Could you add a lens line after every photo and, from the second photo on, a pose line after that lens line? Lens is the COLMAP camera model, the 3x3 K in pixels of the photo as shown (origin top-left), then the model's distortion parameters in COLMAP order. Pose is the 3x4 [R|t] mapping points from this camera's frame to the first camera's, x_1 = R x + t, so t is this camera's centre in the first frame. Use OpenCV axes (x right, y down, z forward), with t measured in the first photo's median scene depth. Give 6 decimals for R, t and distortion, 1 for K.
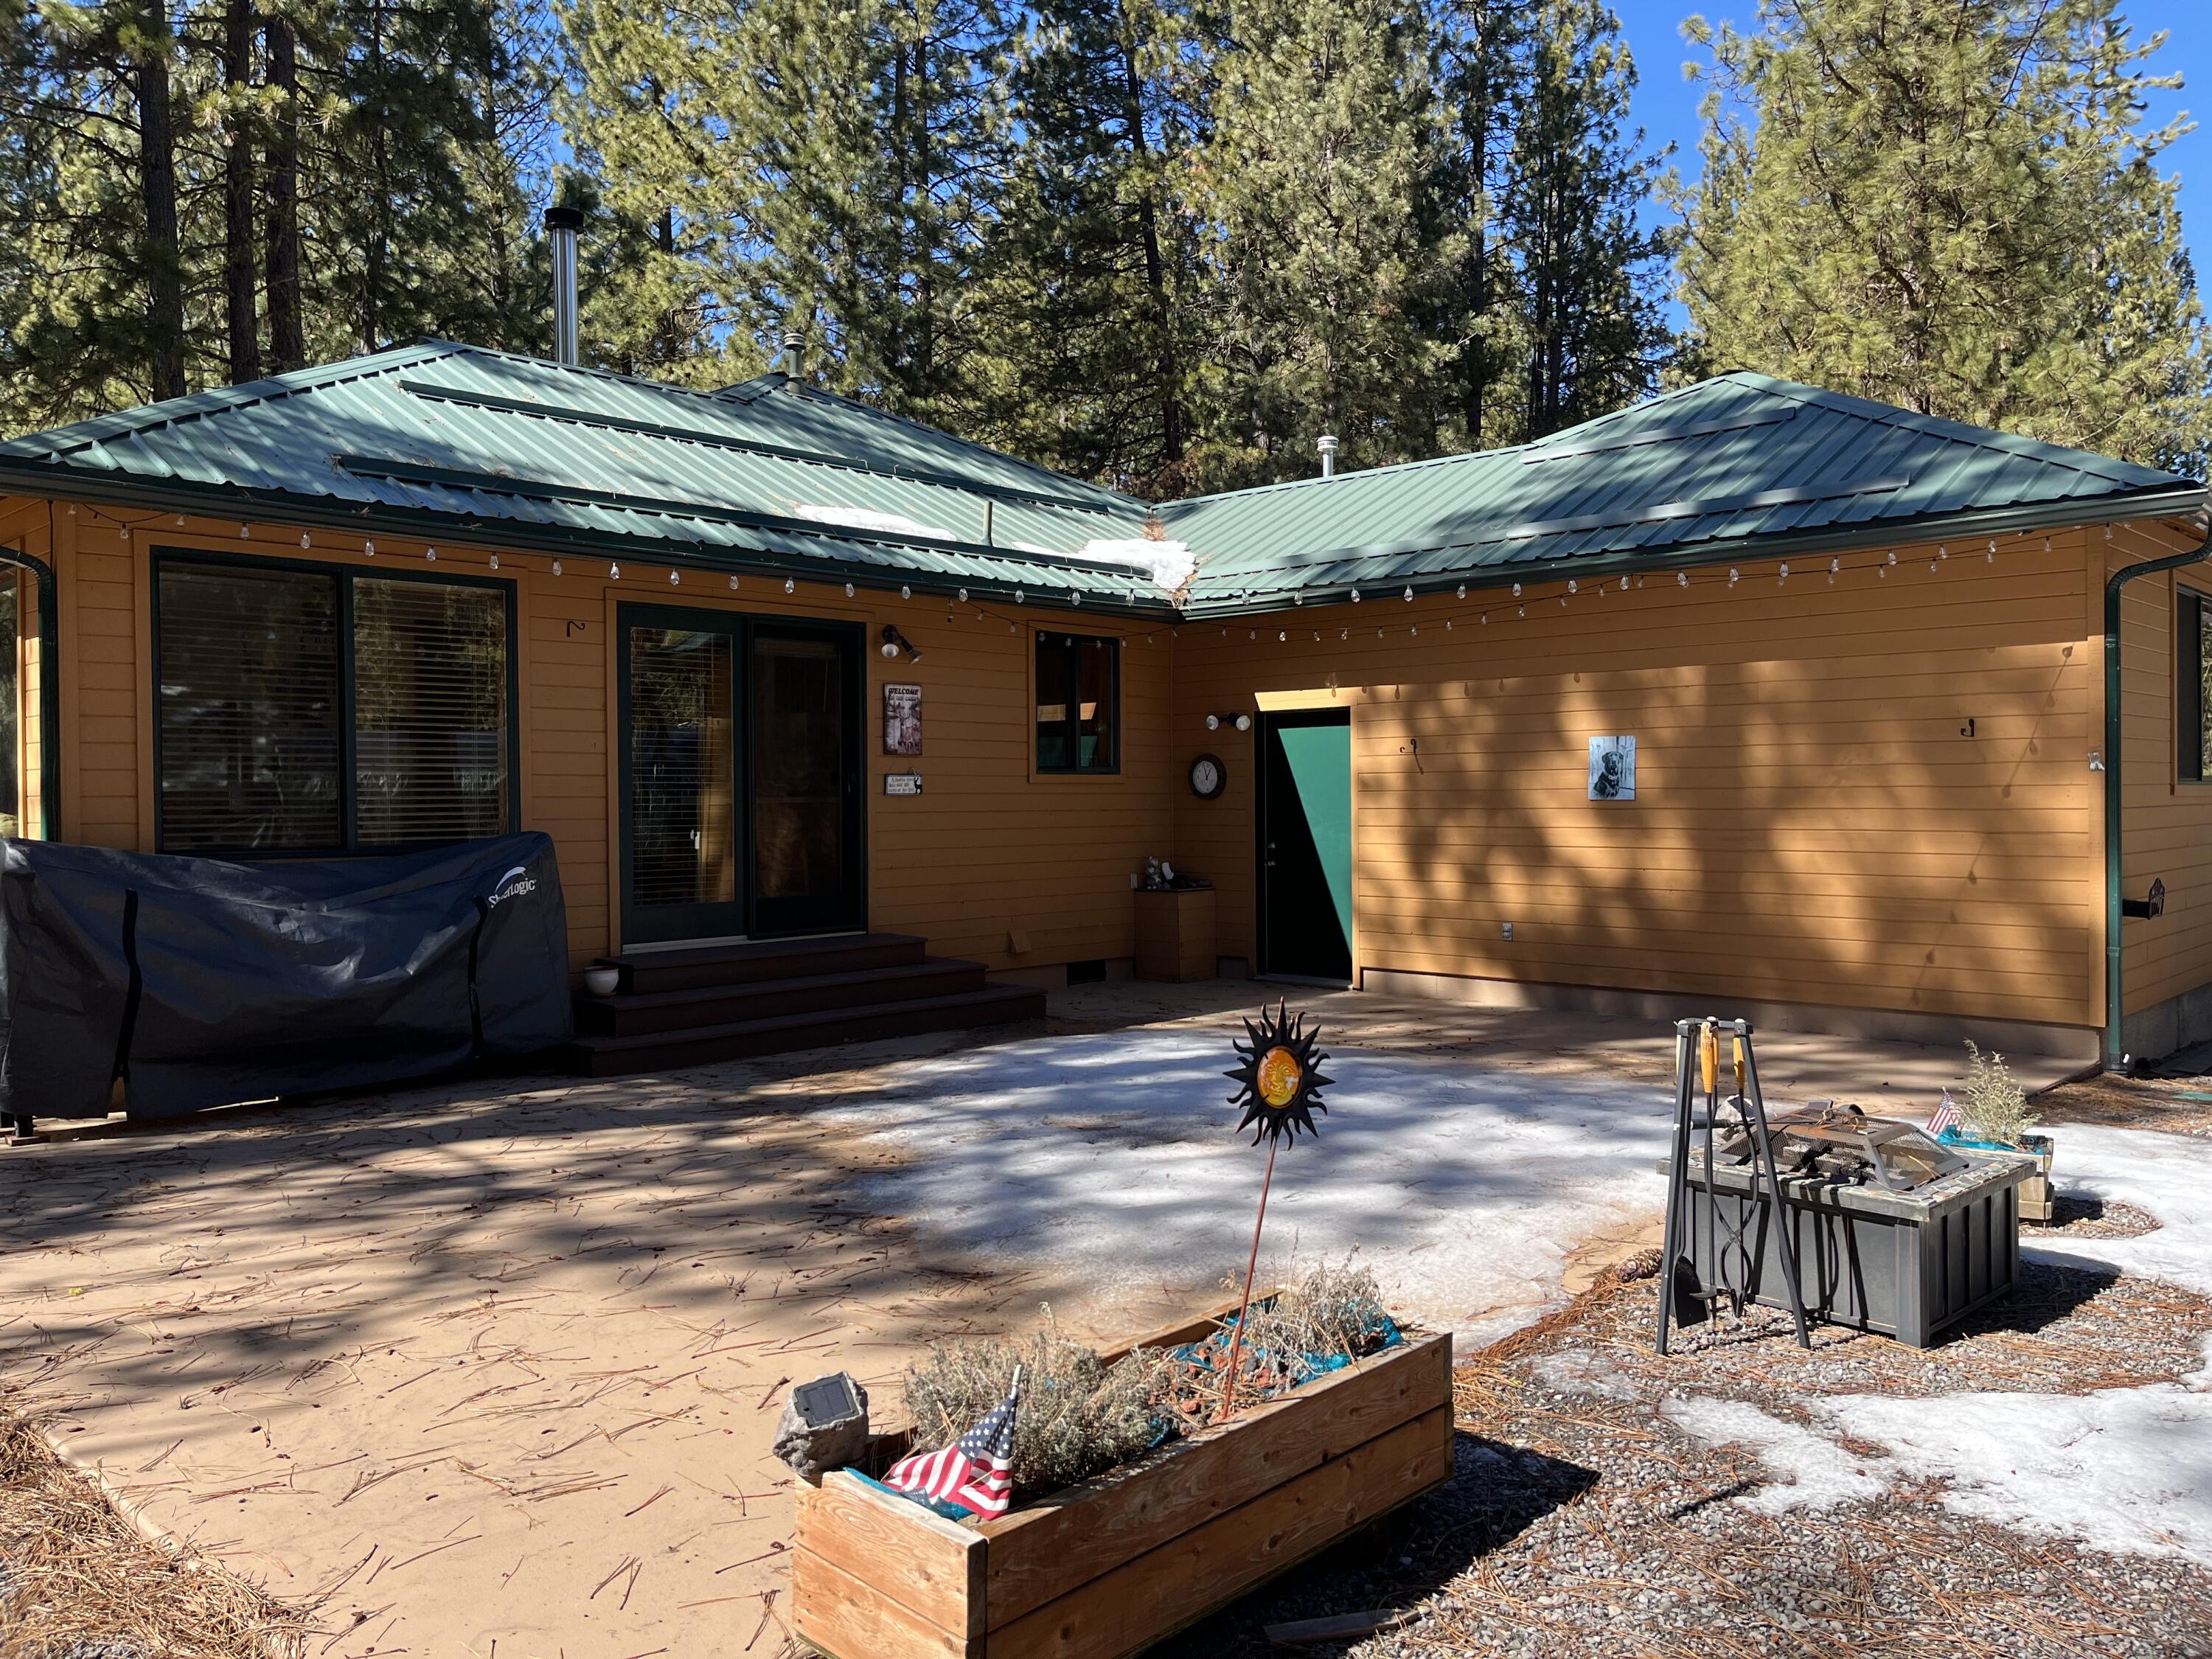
lens RADIAL K [[1663.6, 0, 1133.3], [0, 1663.6, 817.4], [0, 0, 1]] dist [0.051281, -0.083148]
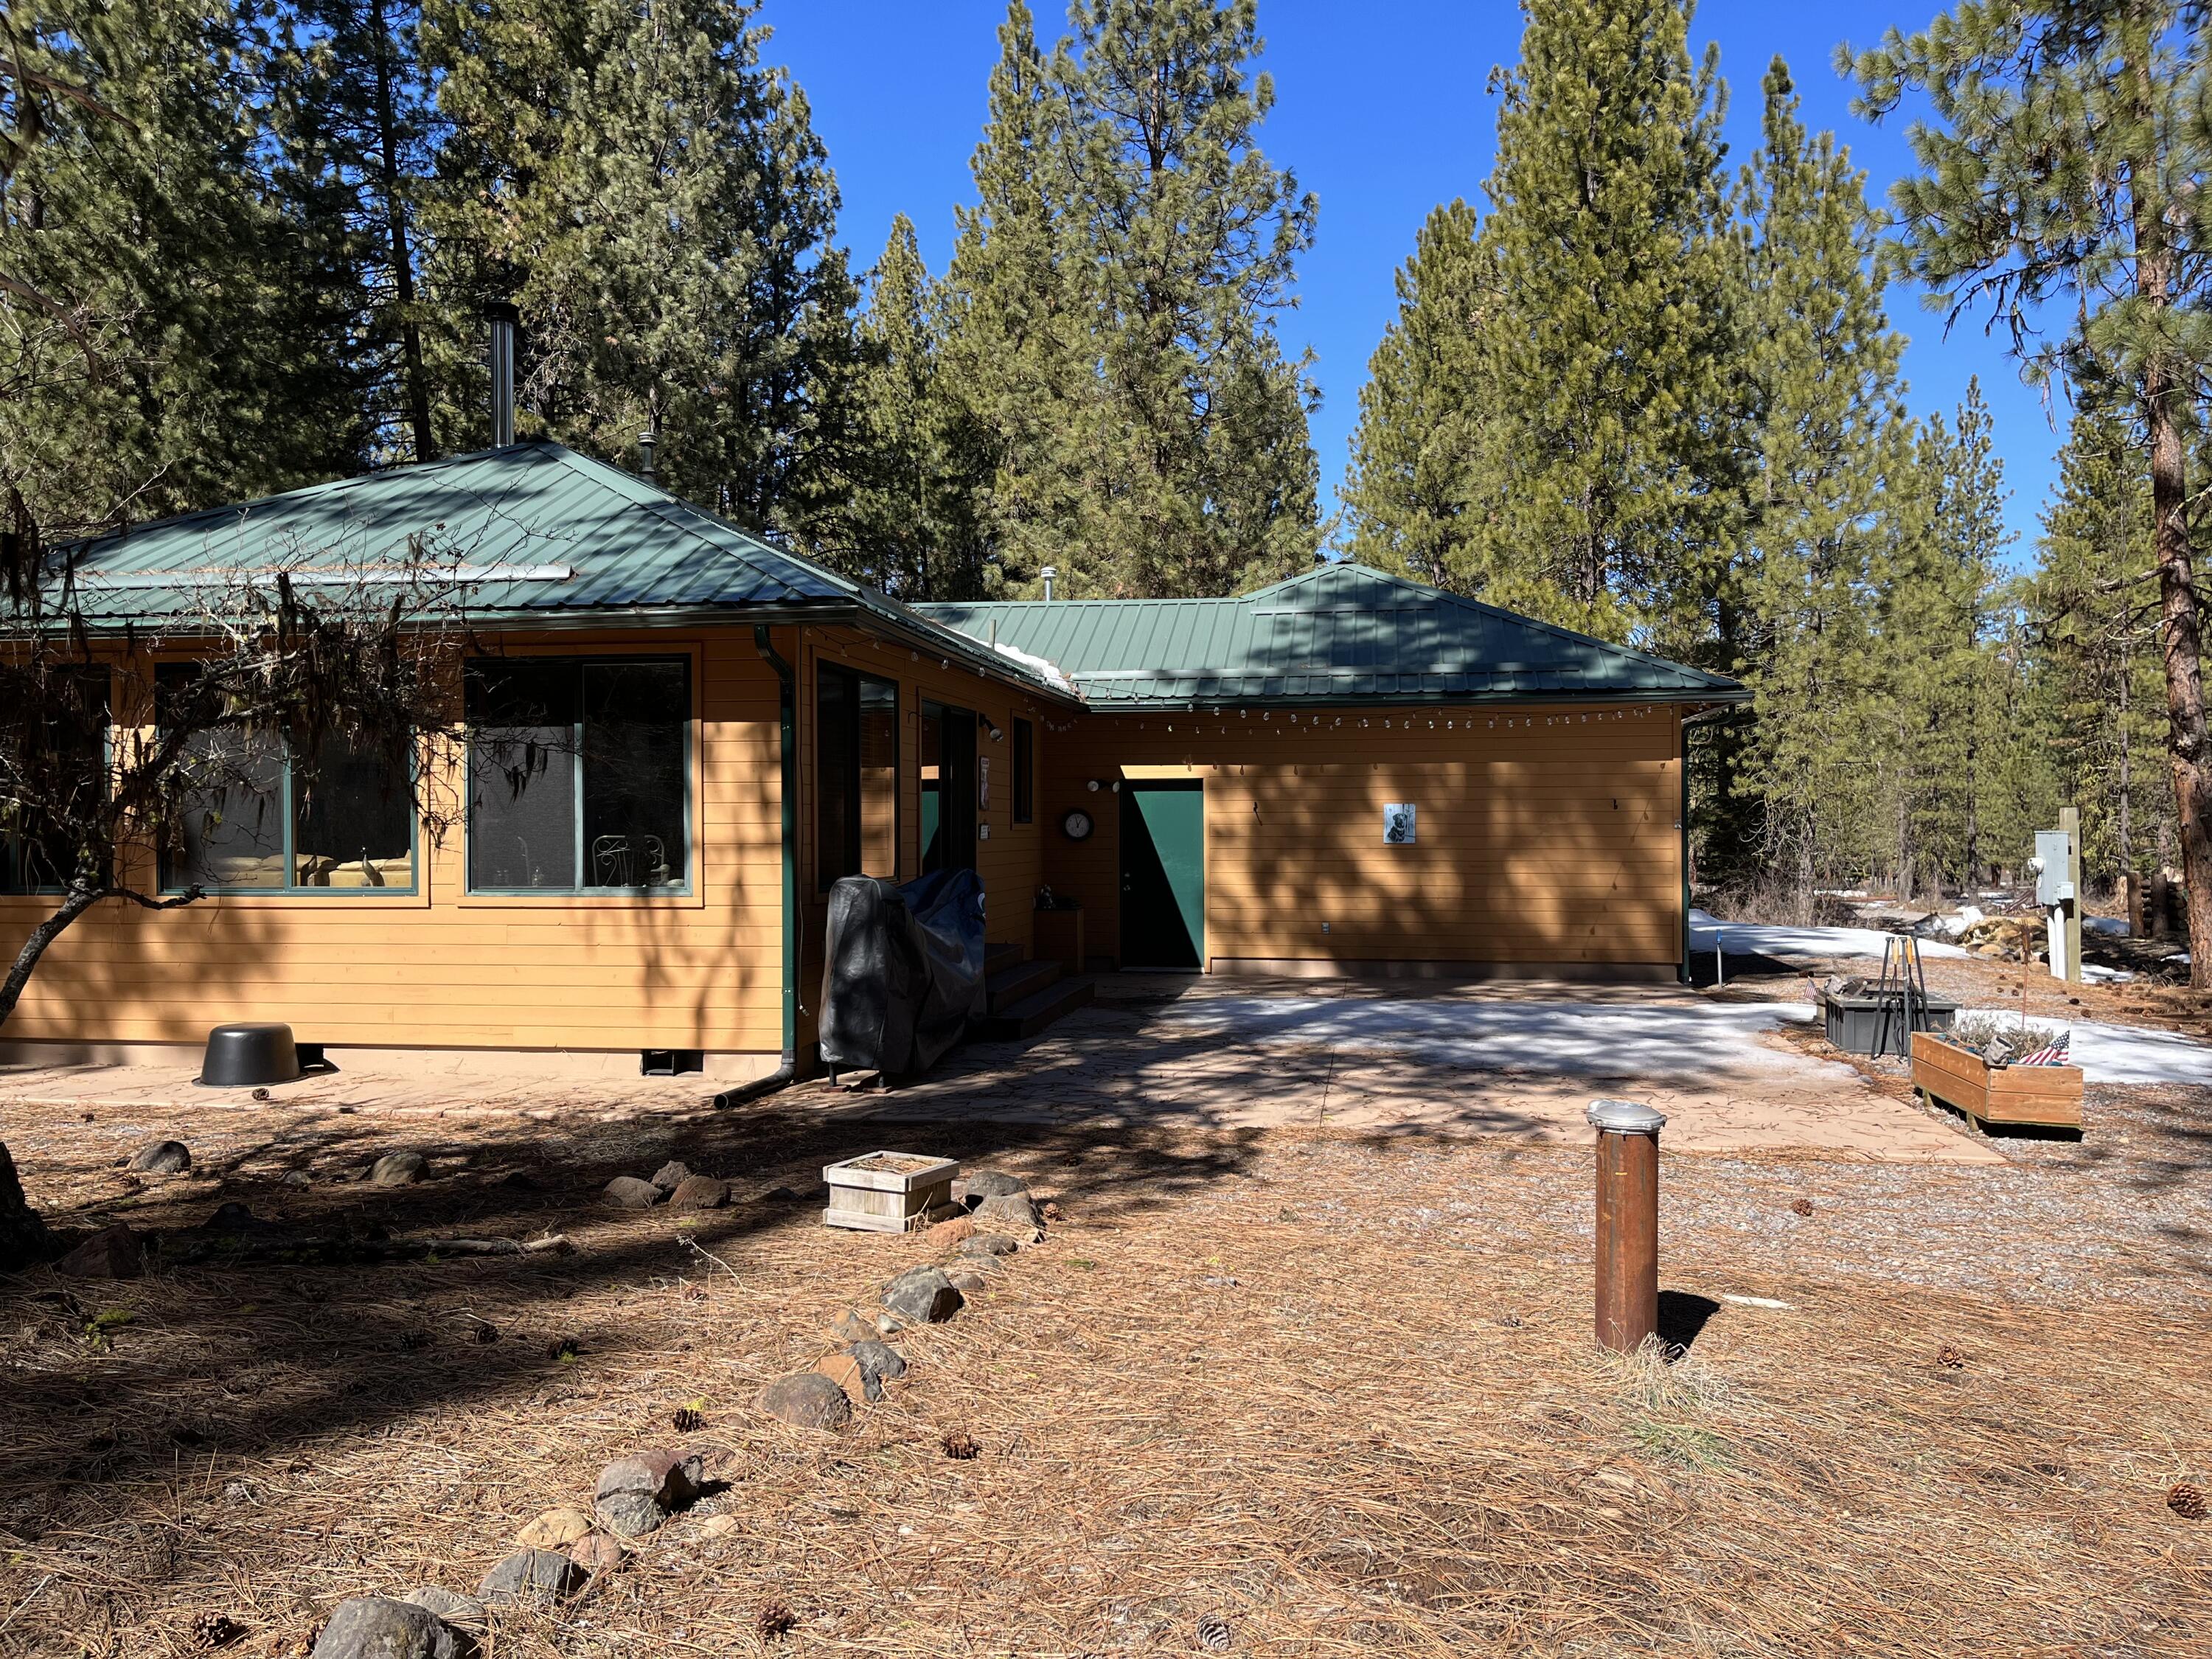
lens RADIAL K [[1663.6, 0, 1094.0], [0, 1663.6, 836.9], [0, 0, 1]] dist [0.051281, -0.083148]
pose [[0.829236, 0.003037, 0.558890, -0.834292], [0.001042, 0.999975, -0.006978, -0.006432], [-0.558897, 0.006369, 0.829212, -0.160257]]
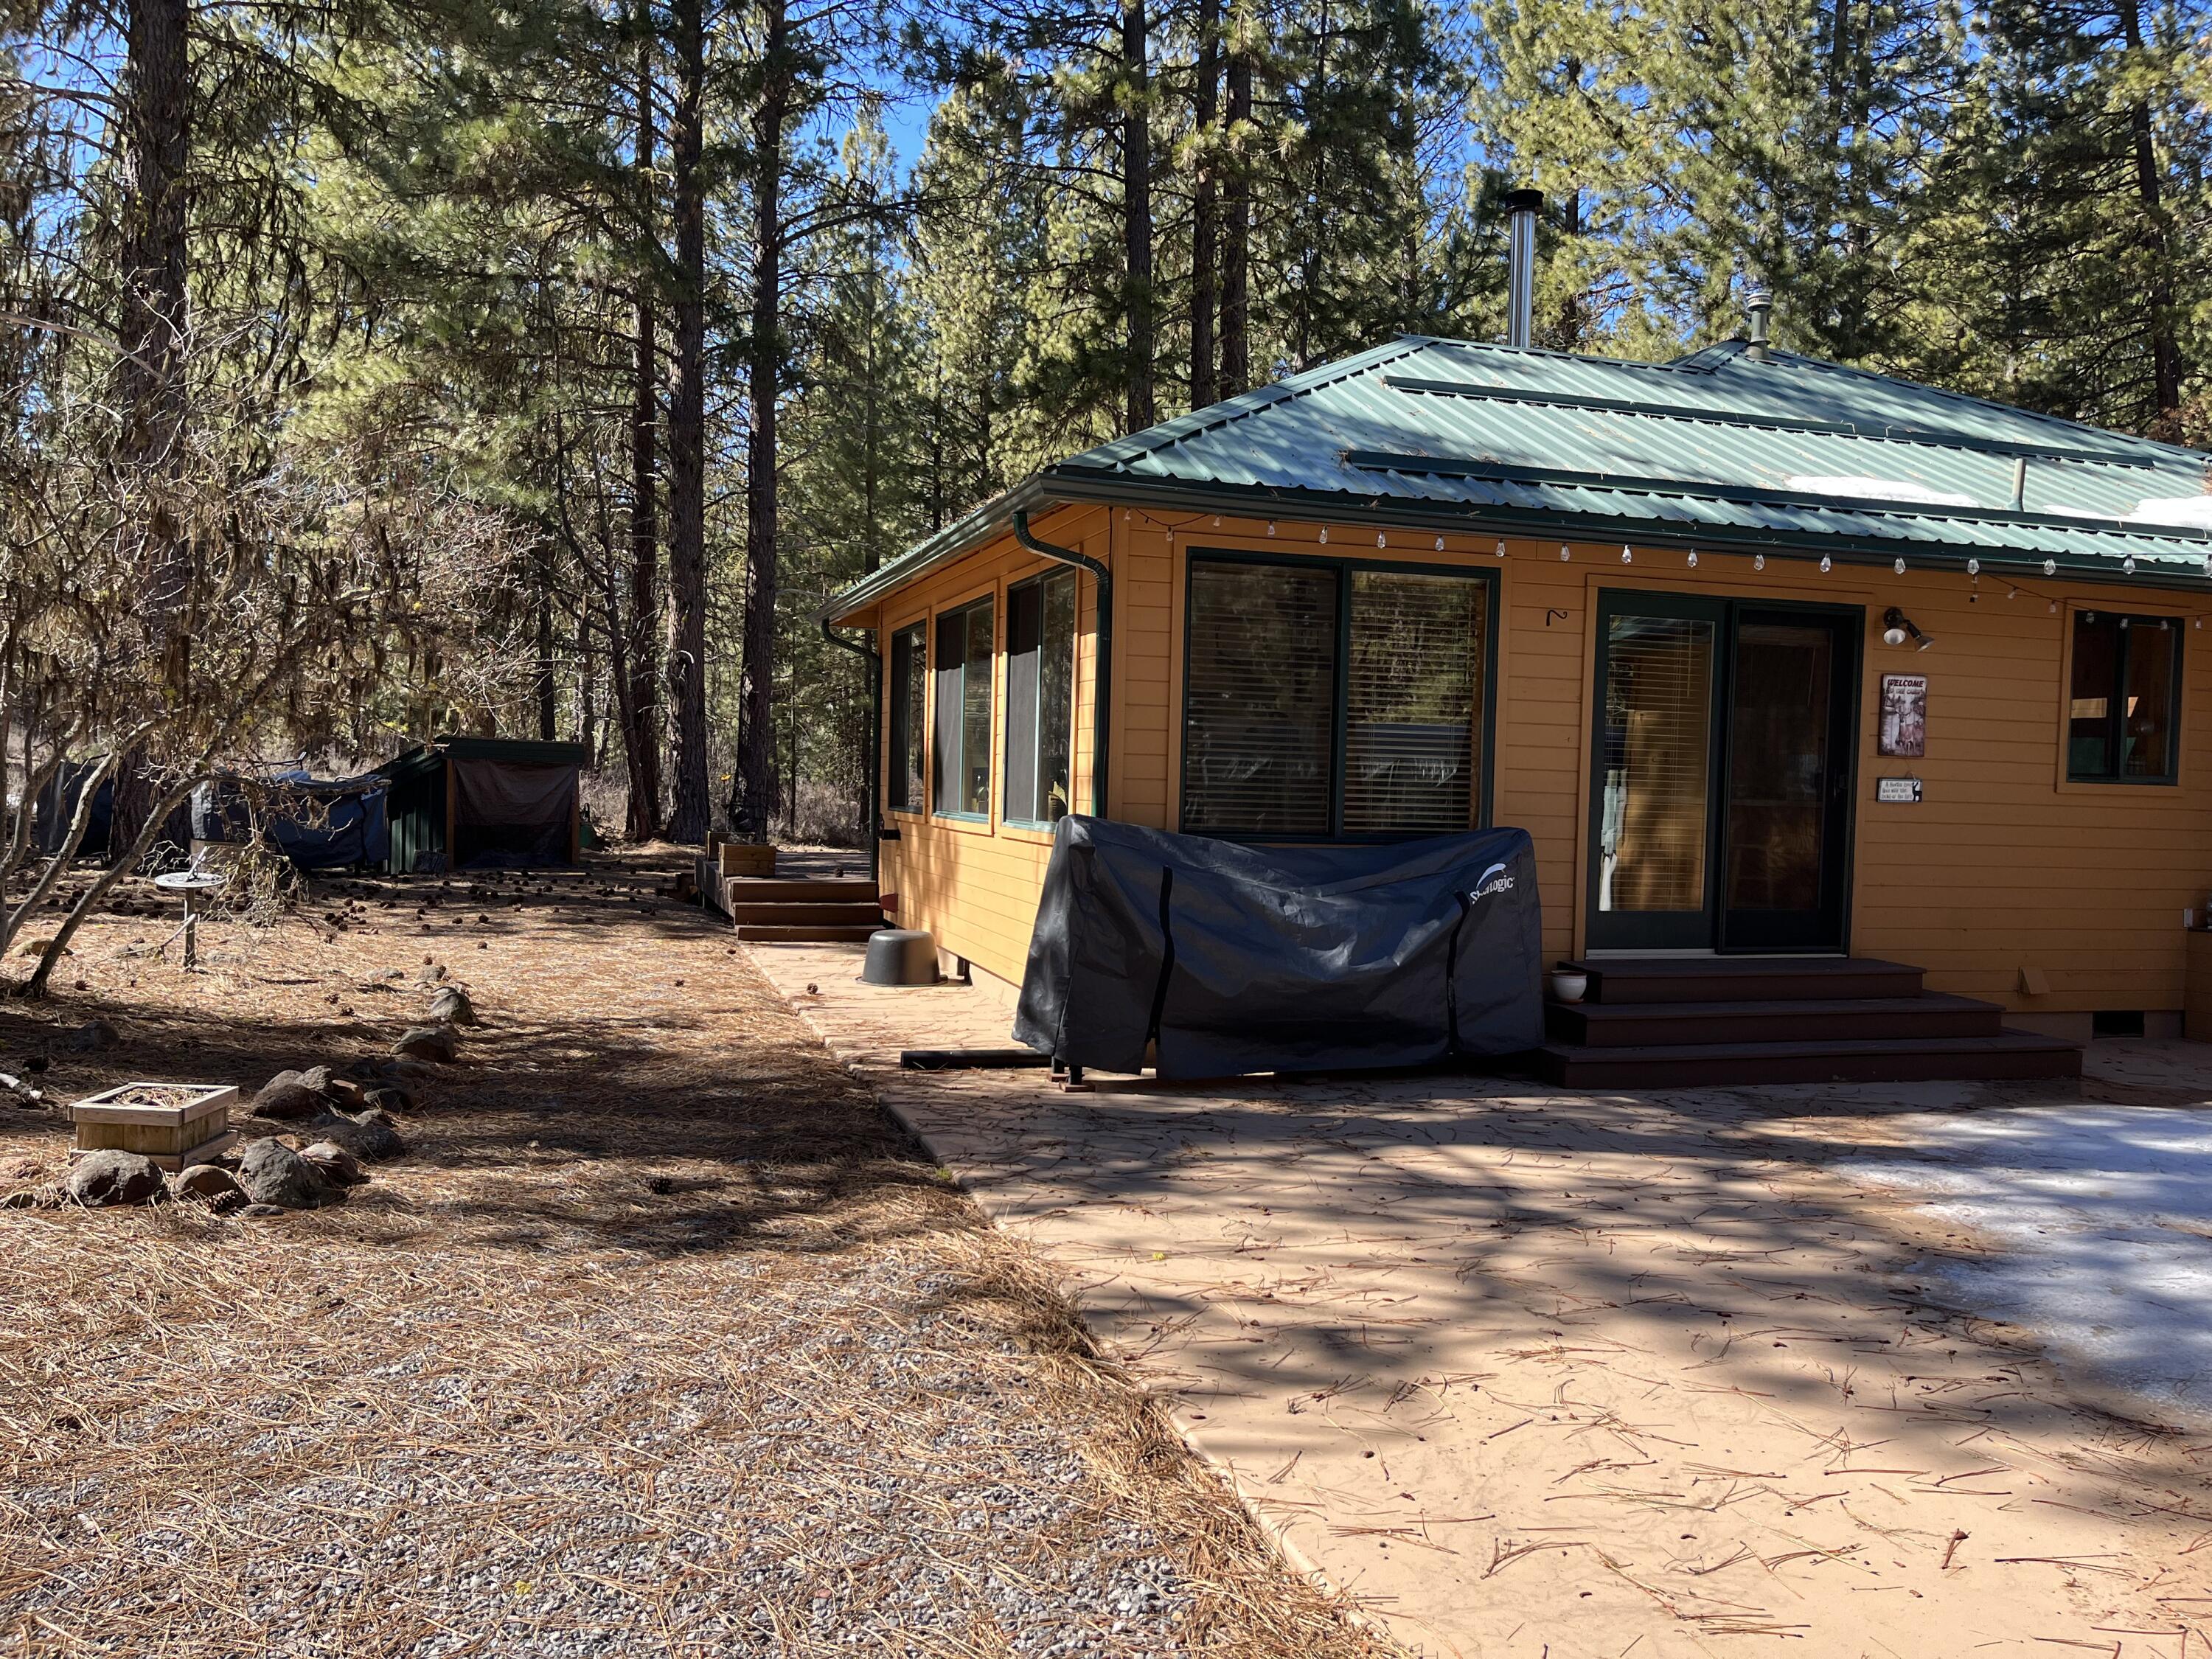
lens RADIAL K [[1663.6, 0, 1106.0], [0, 1663.6, 834.0], [0, 0, 1]] dist [0.051281, -0.083148]
pose [[0.868718, 0.048985, -0.492879, -0.066827], [-0.041422, 0.998797, 0.026258, -0.002675], [0.493572, -0.002394, 0.869701, 0.031871]]
